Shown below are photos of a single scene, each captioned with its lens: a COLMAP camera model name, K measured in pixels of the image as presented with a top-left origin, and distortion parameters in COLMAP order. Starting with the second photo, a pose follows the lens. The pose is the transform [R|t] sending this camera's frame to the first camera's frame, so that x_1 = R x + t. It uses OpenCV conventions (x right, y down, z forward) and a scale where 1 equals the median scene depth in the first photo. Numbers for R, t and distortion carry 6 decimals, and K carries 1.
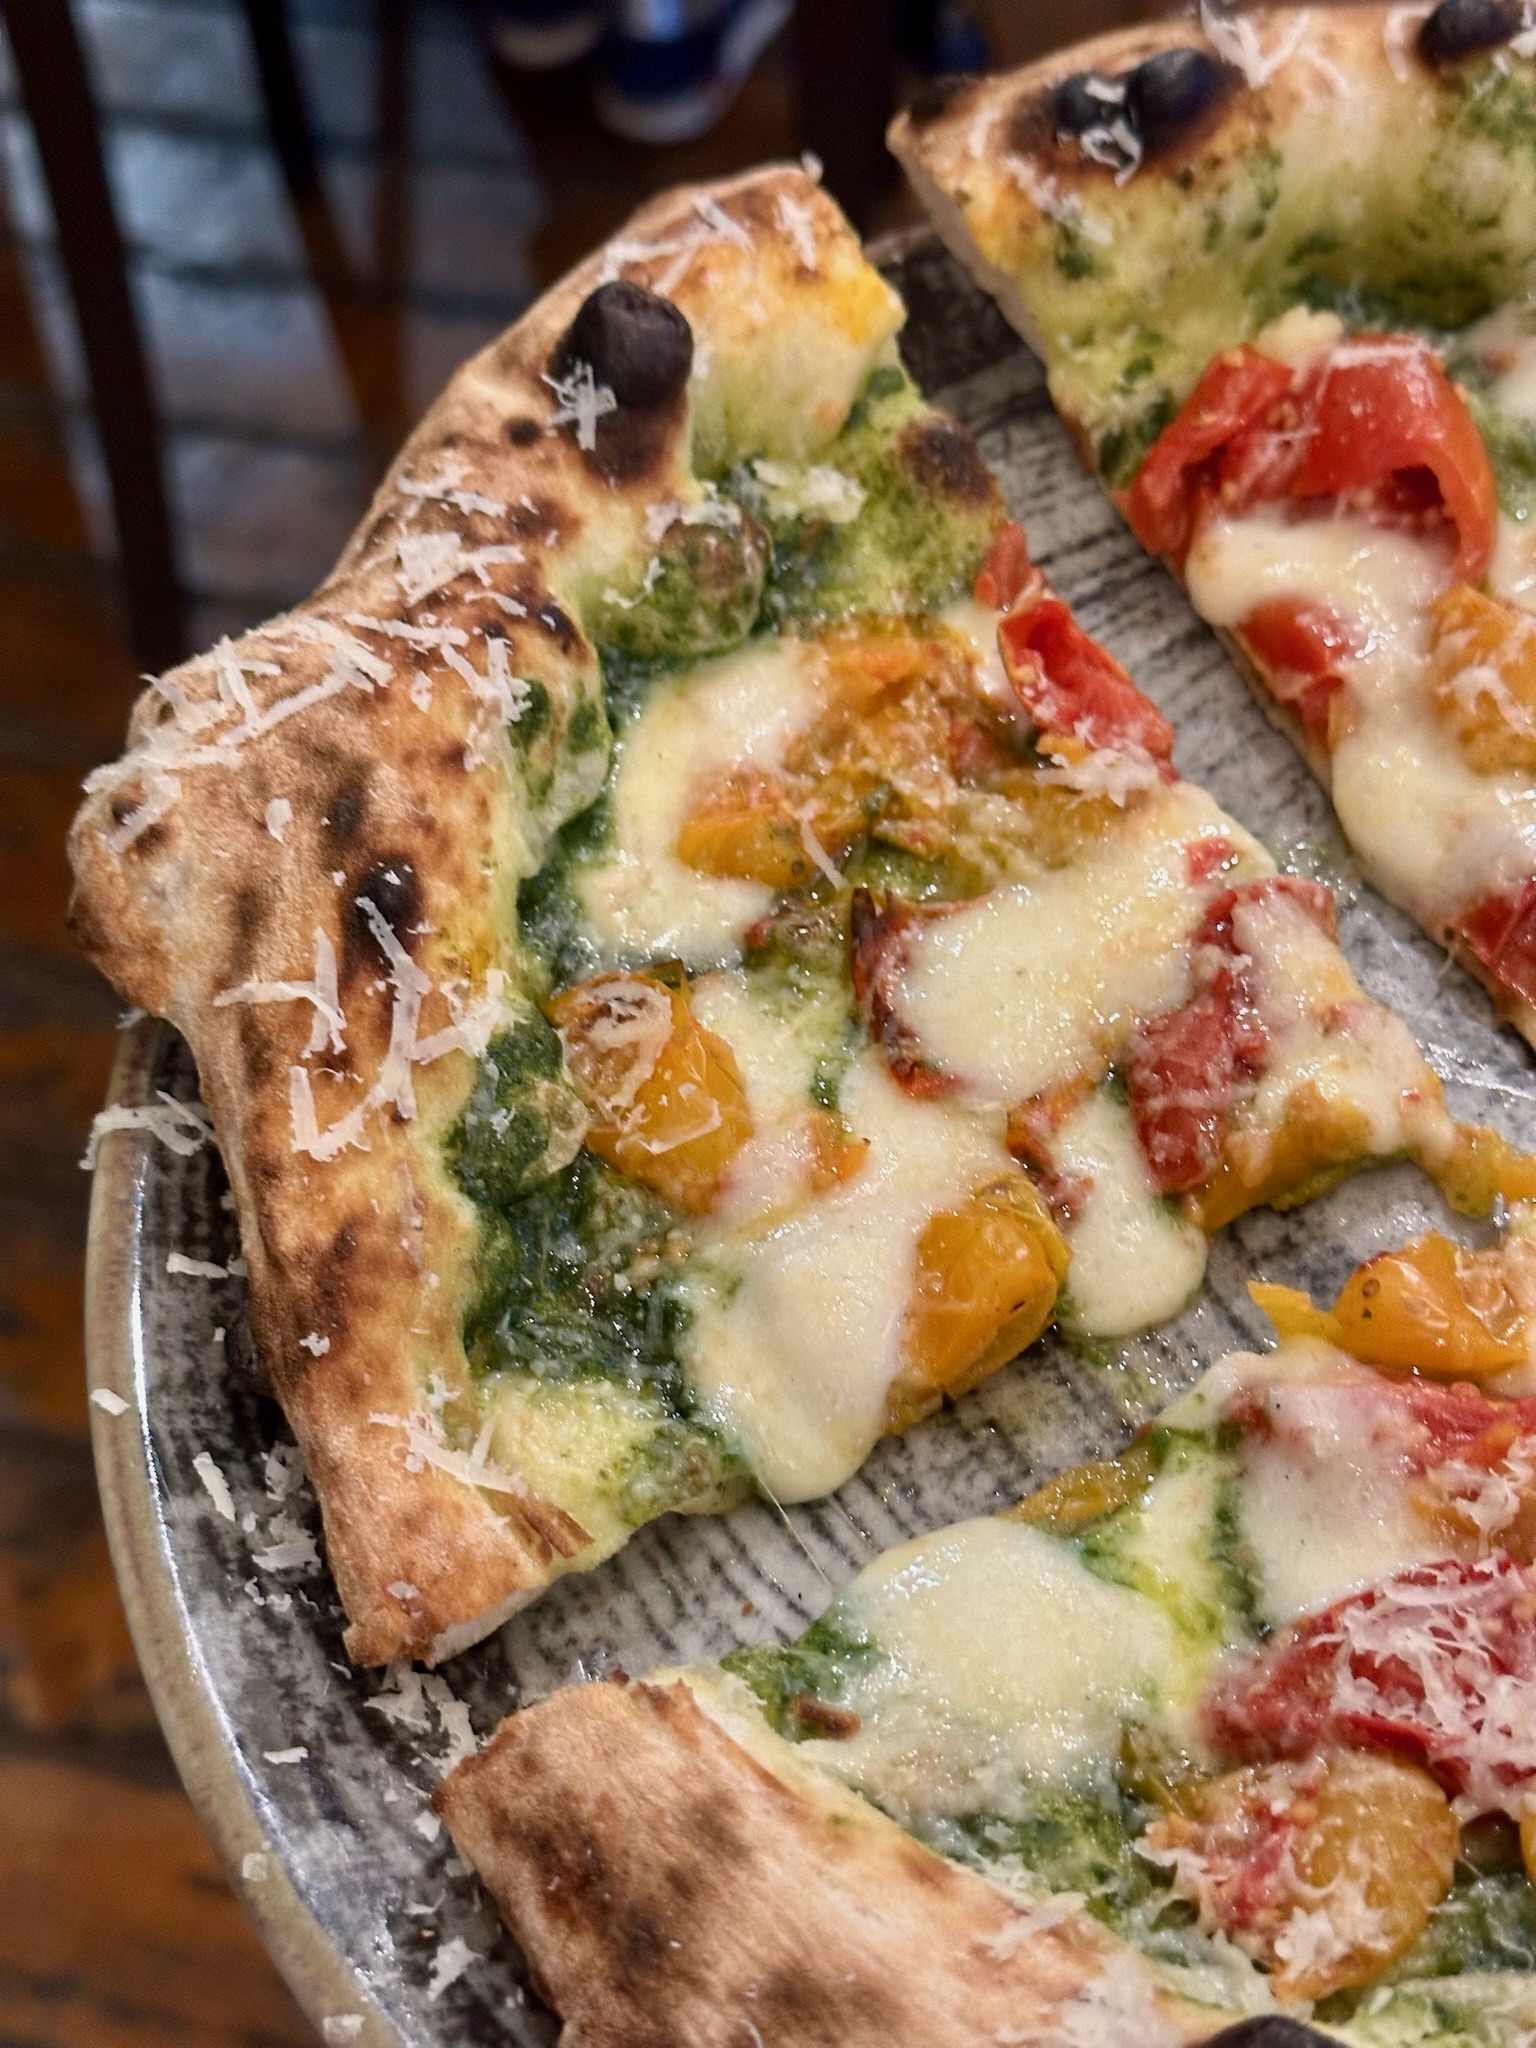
lens RADIAL K [[2878.0, 0, 768.0], [0, 2878.0, 1024.0], [0, 0, 1]] dist [0.156937, -0.133277]
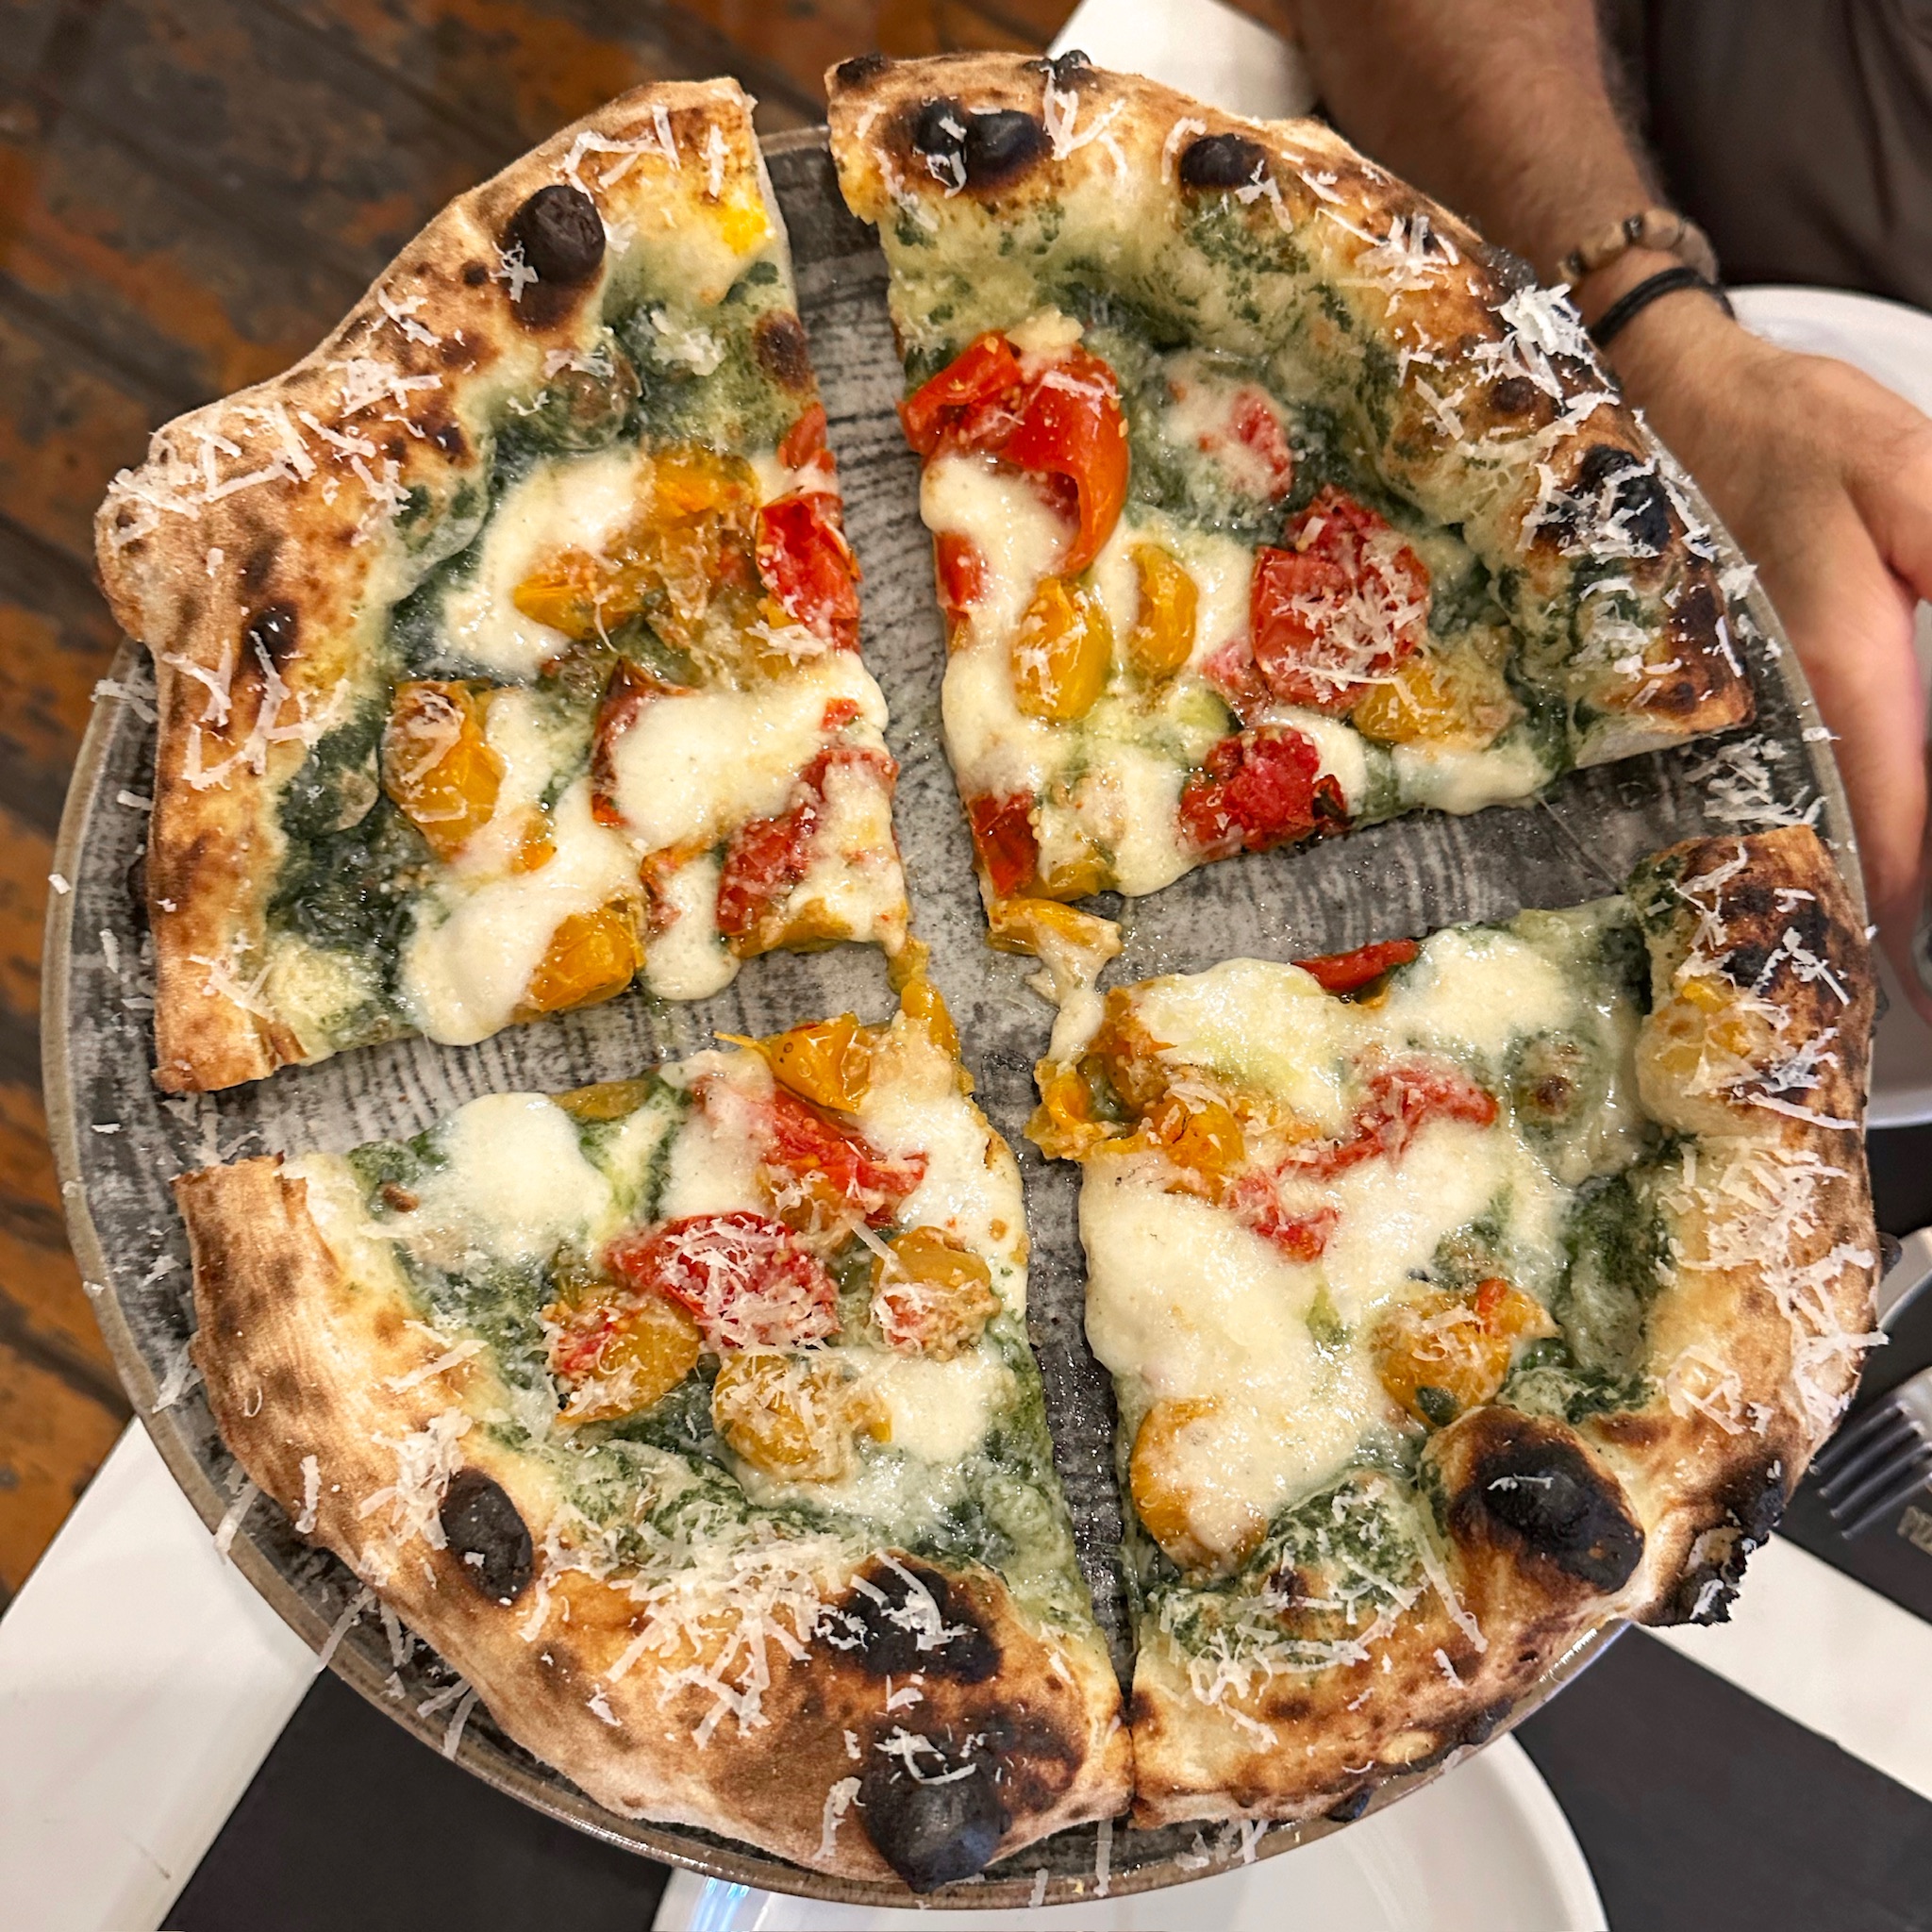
lens RADIAL K [[2078.9, 0, 1074.9], [0, 2078.9, 971.4], [0, 0, 1]] dist [0.187436, -0.581784]
pose [[0.954786, 0.289223, 0.068806, 0.251470], [-0.289554, 0.852209, 0.435774, -0.497995], [0.067399, -0.435994, 0.897422, -0.077883]]
